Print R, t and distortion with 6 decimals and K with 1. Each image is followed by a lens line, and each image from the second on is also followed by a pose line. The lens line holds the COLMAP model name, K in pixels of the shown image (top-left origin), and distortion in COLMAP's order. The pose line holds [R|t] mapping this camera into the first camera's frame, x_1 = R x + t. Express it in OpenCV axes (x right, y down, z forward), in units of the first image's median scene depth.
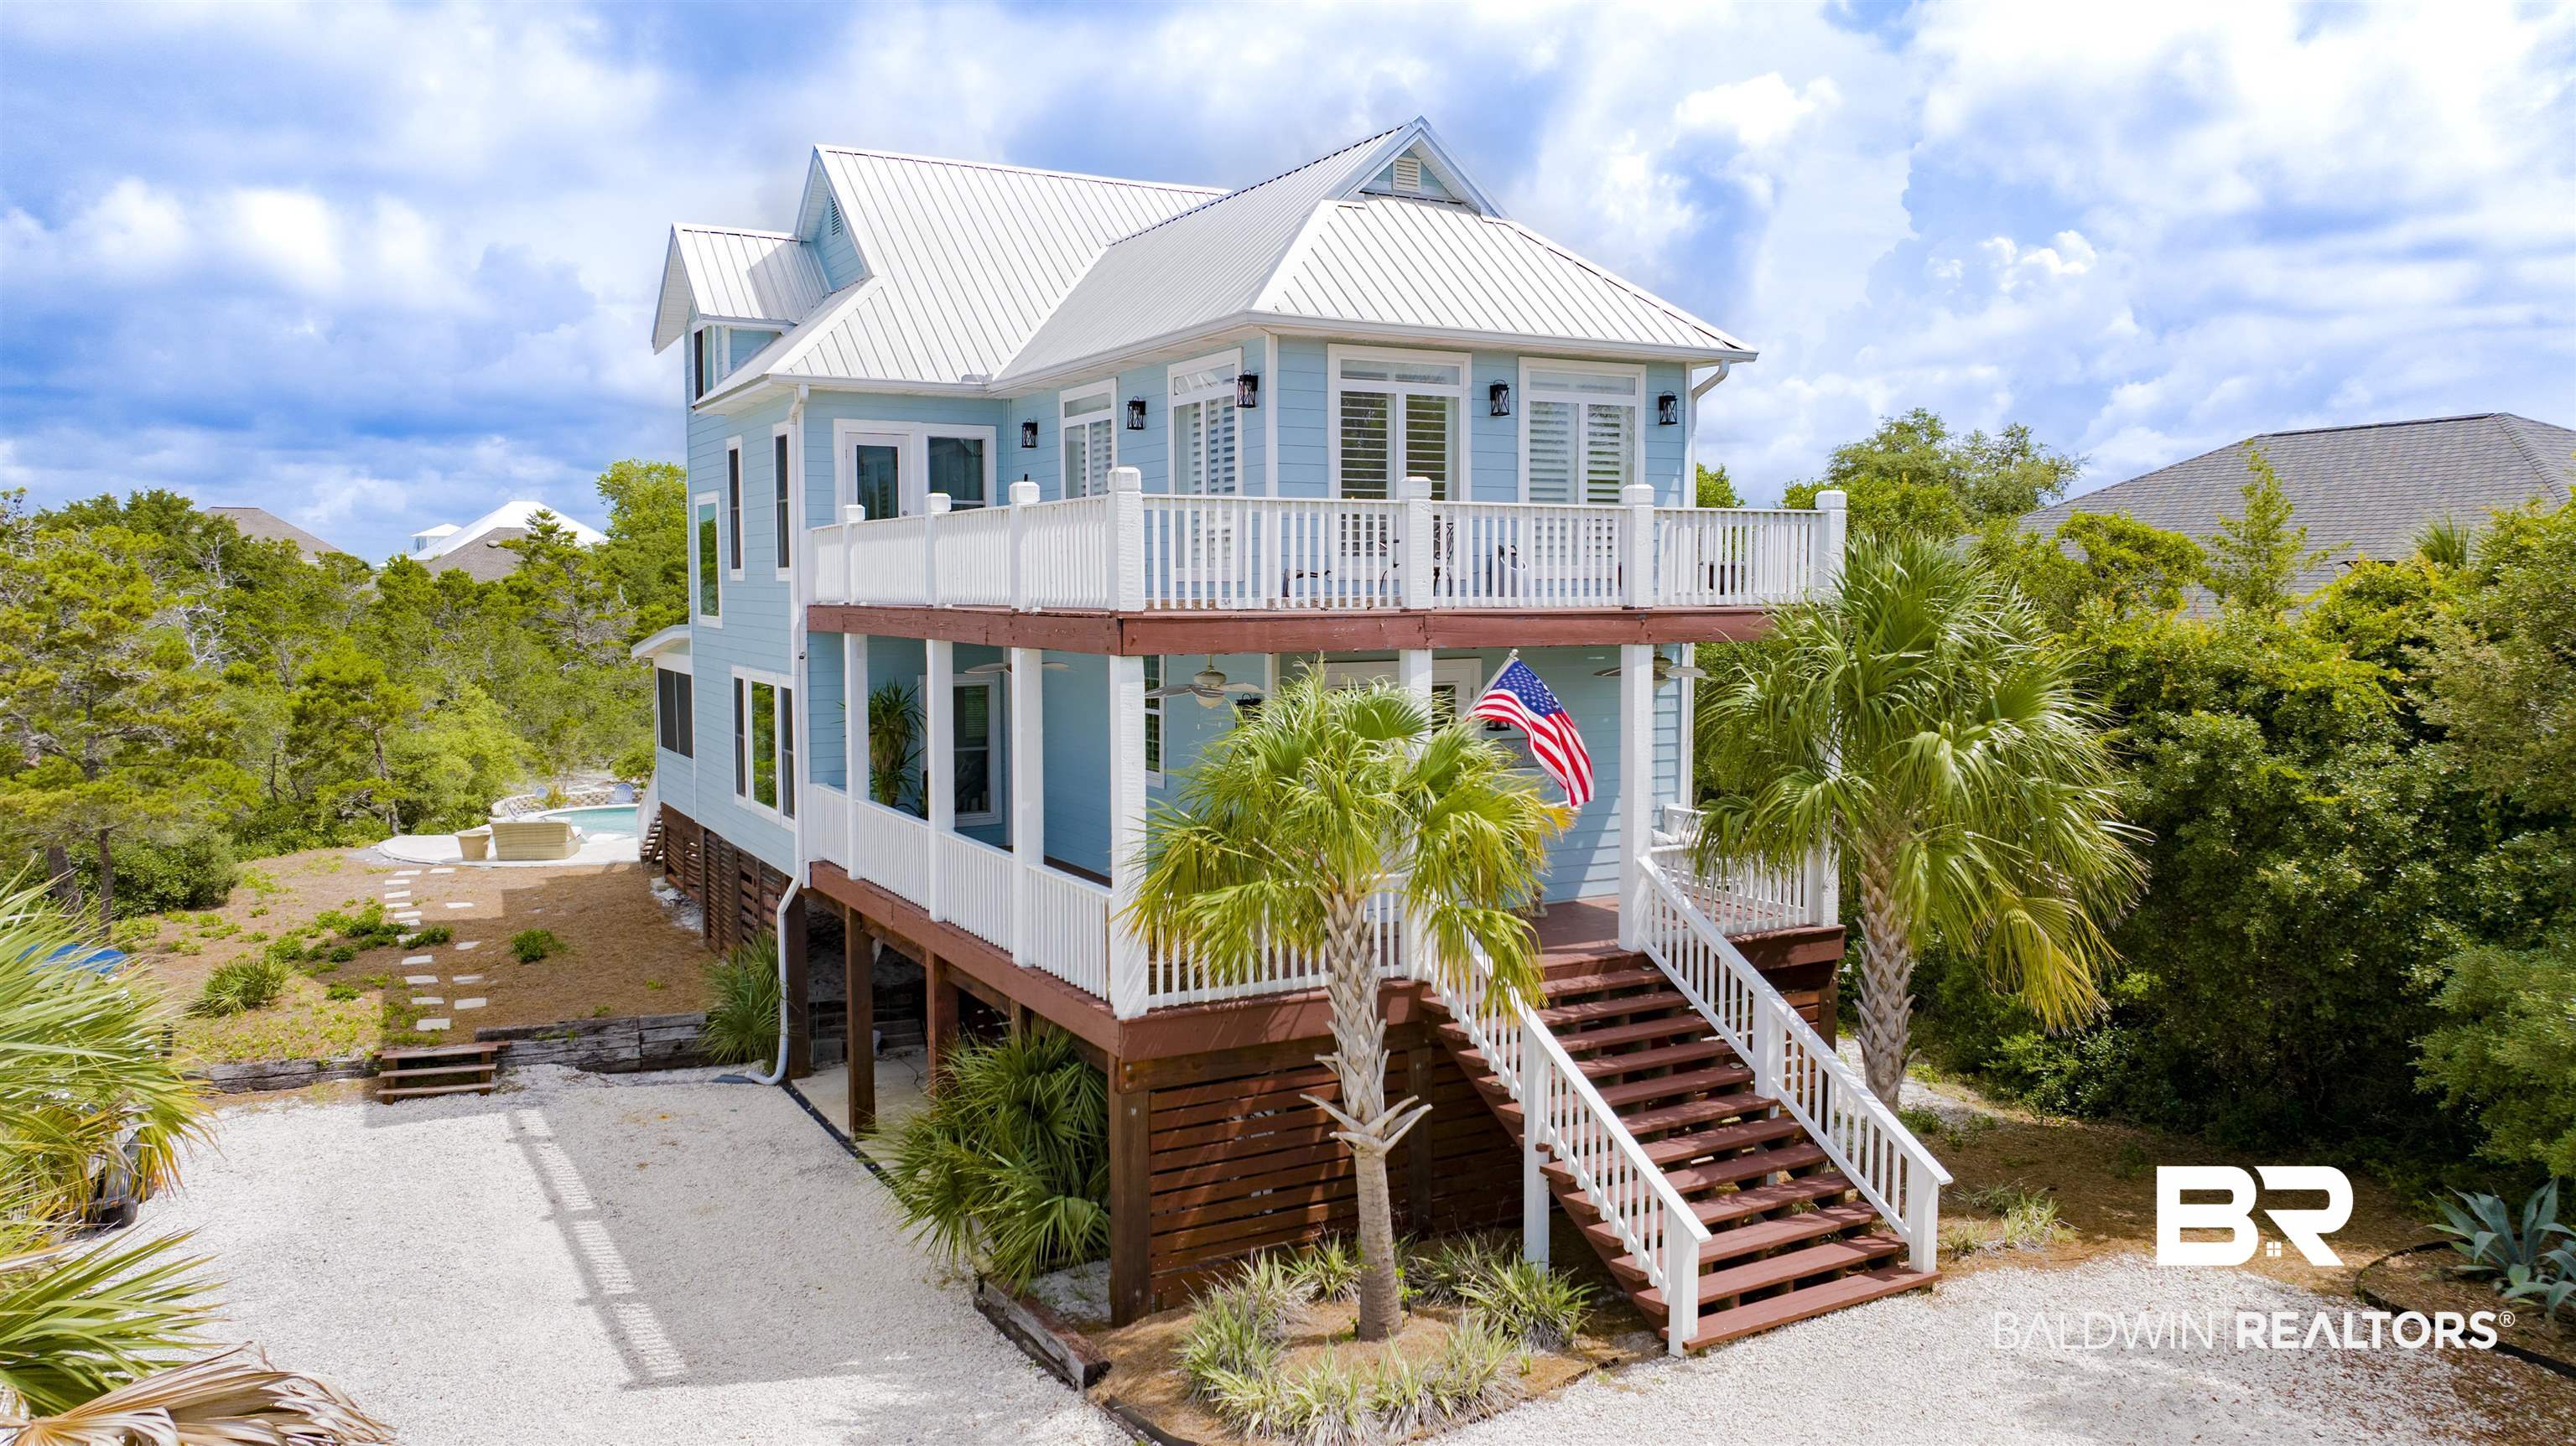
lens RADIAL K [[1809.1, 0, 1291.6], [0, 1809.1, 727.7], [0, 0, 1]] dist [-0.022620, 0.008932]
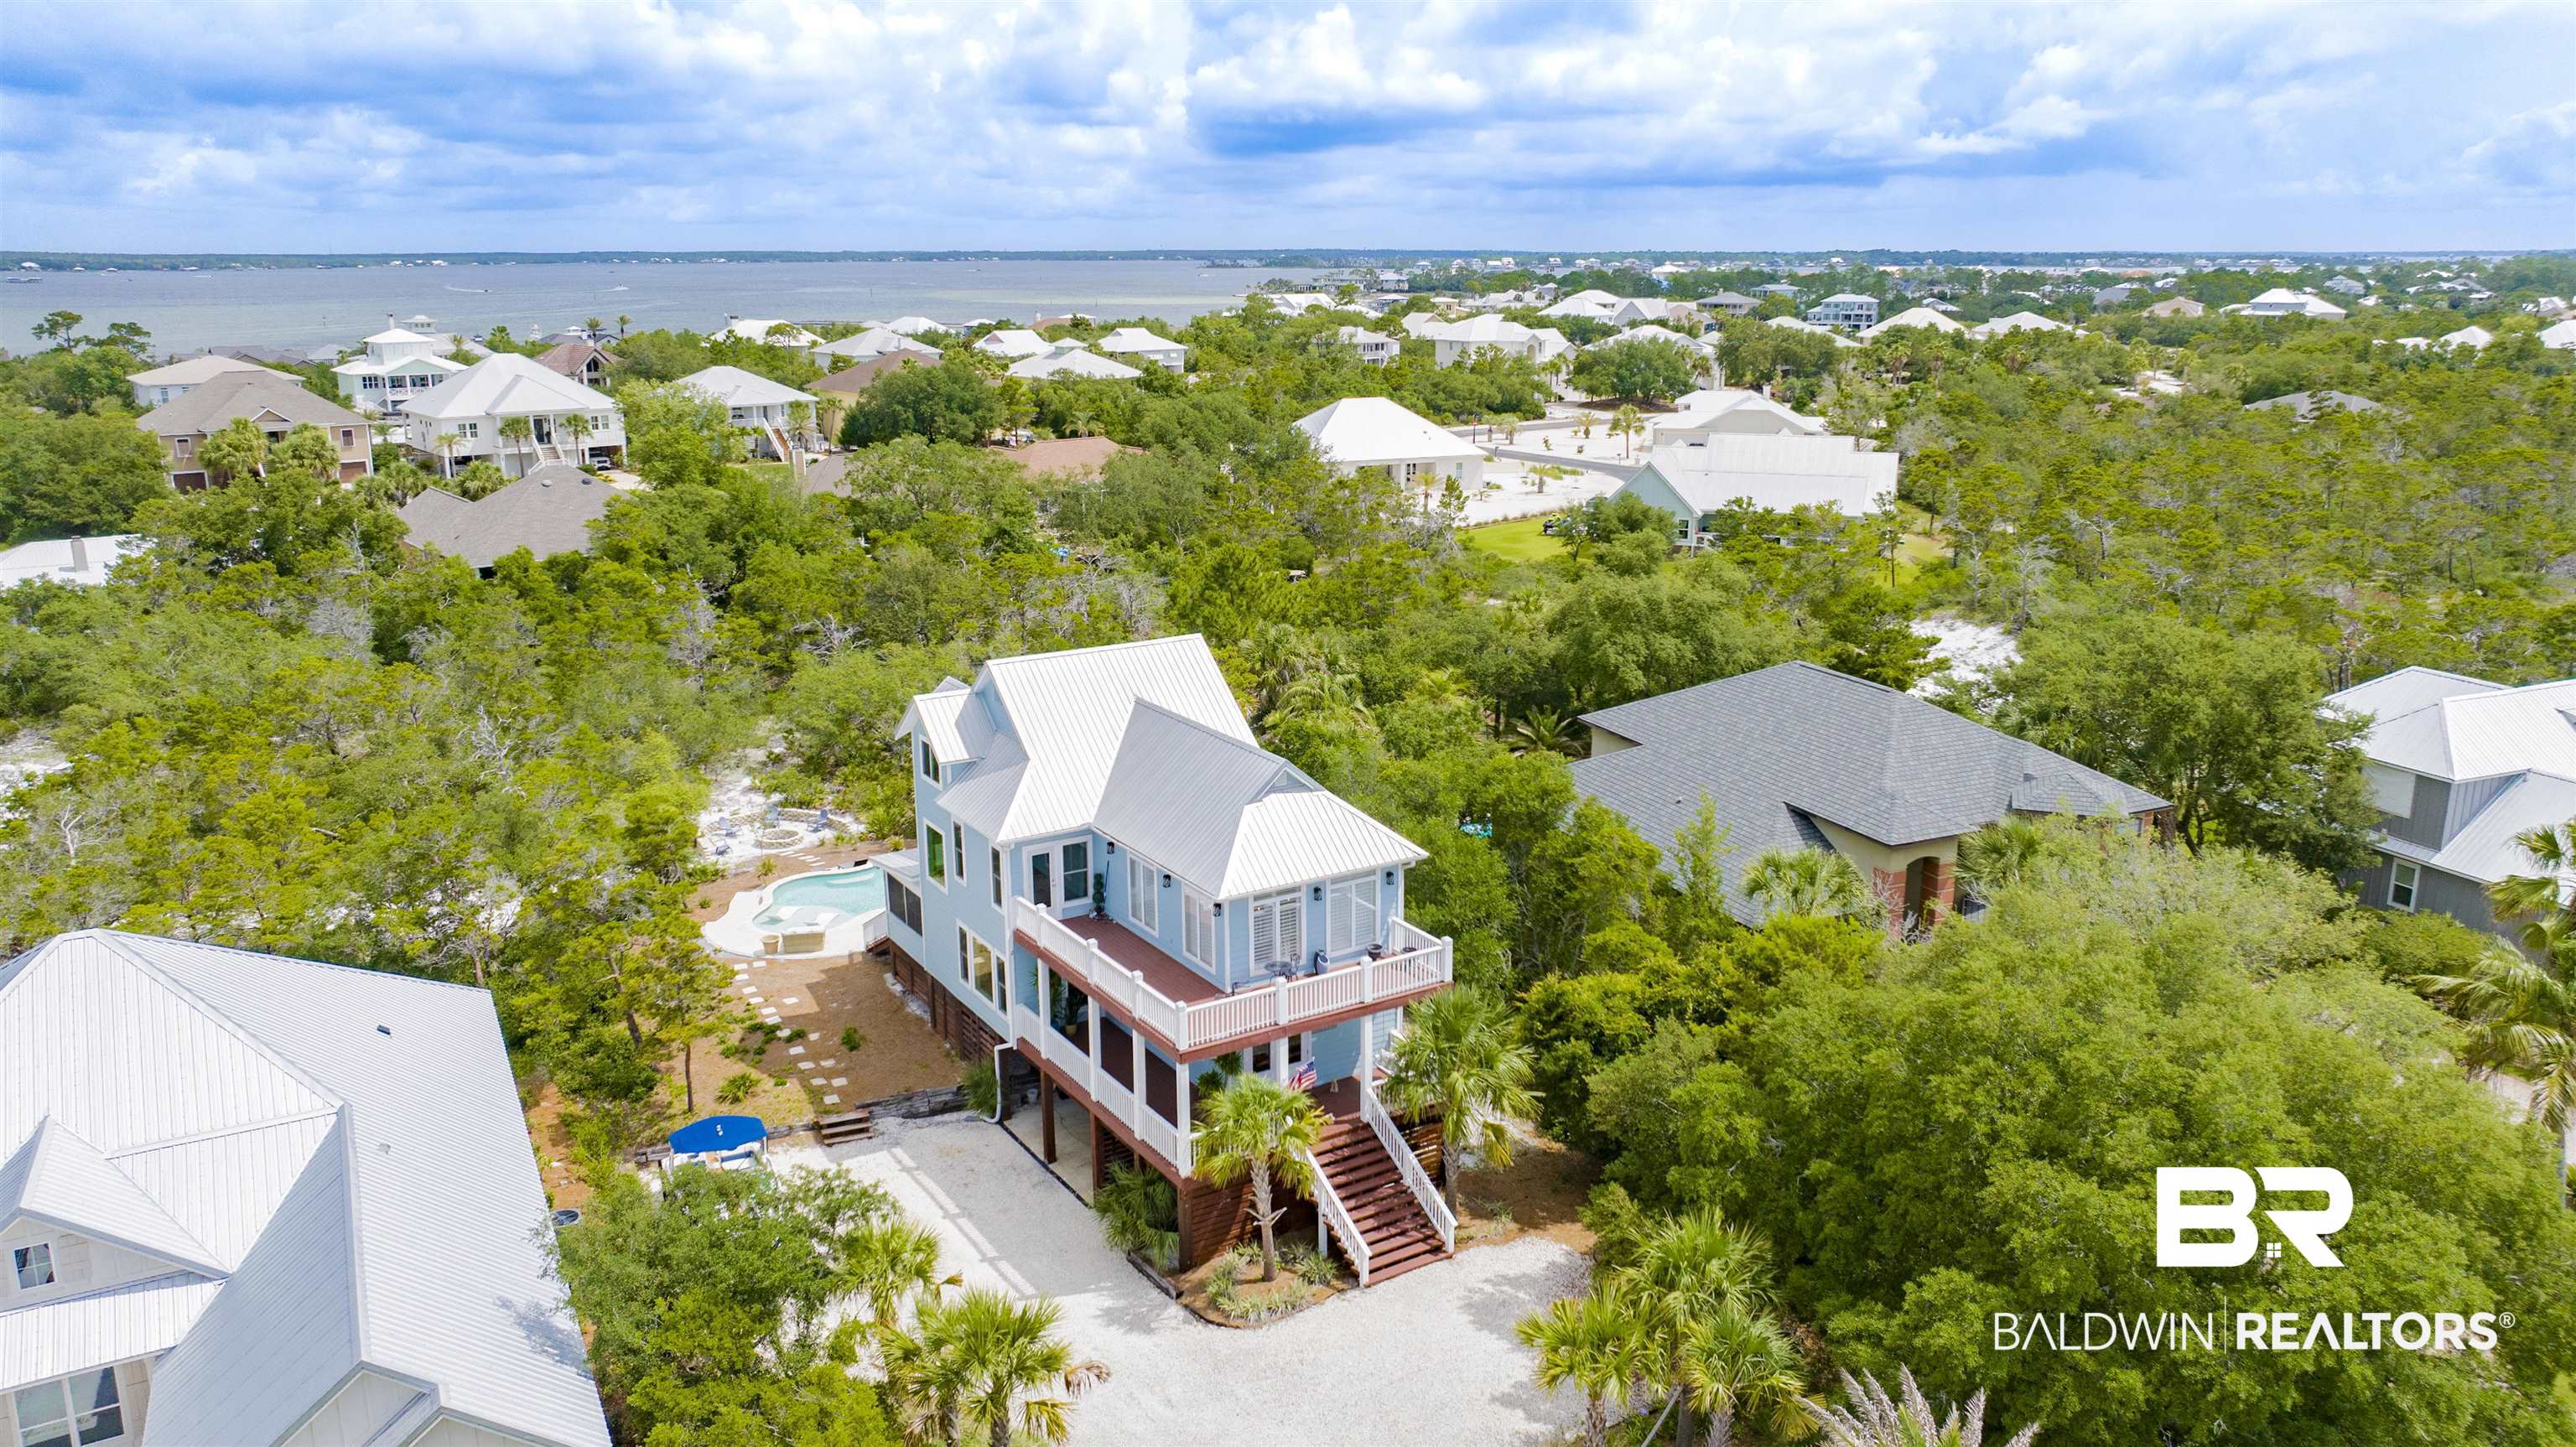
lens RADIAL K [[1826.5, 0, 1293.6], [0, 1826.5, 722.5], [0, 0, 1]] dist [-0.028899, 0.024796]
pose [[0.998677, -0.016110, 0.048826, -0.038391], [0.007455, 0.984978, 0.172519, -0.909164], [-0.050872, -0.171927, 0.983795, -1.521619]]
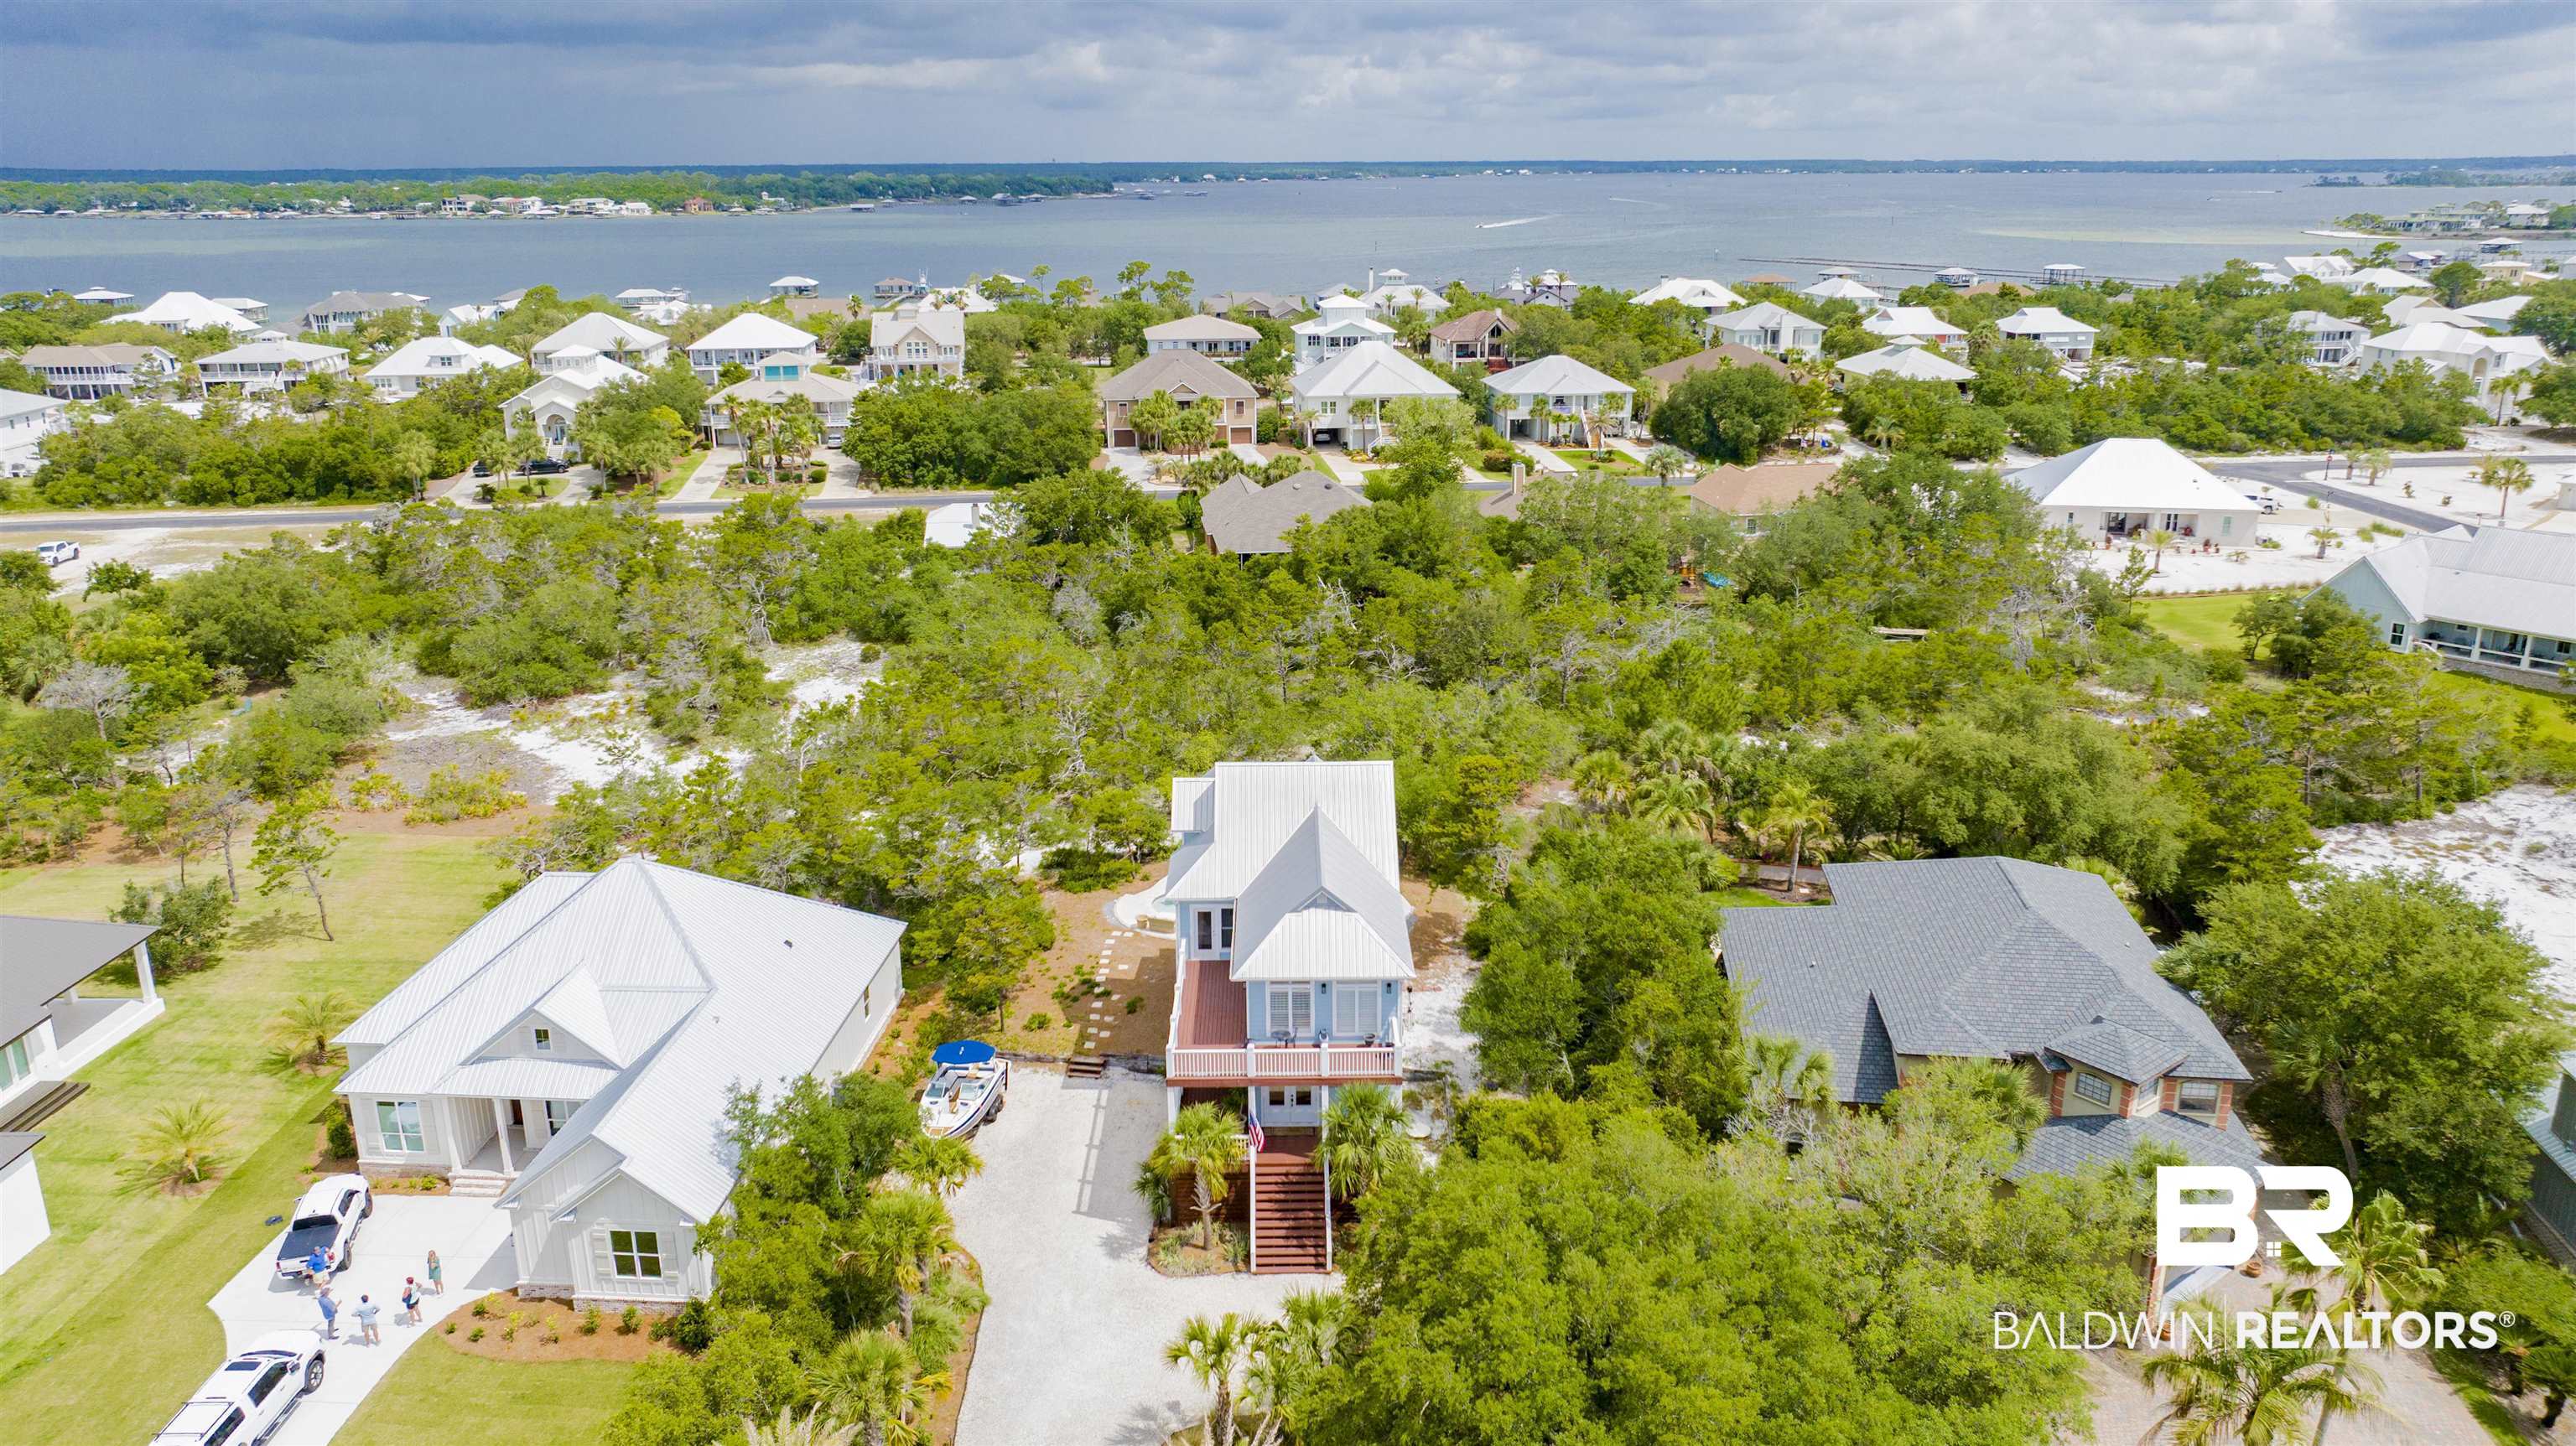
lens RADIAL K [[1818.4, 0, 1288.0], [0, 1818.4, 723.0], [0, 0, 1]] dist [-0.019593, 0.002652]
pose [[0.873822, 0.136646, -0.466650, 1.676055], [-0.030437, 0.973191, 0.227978, -1.531786], [0.485292, -0.185008, 0.854555, -1.948531]]
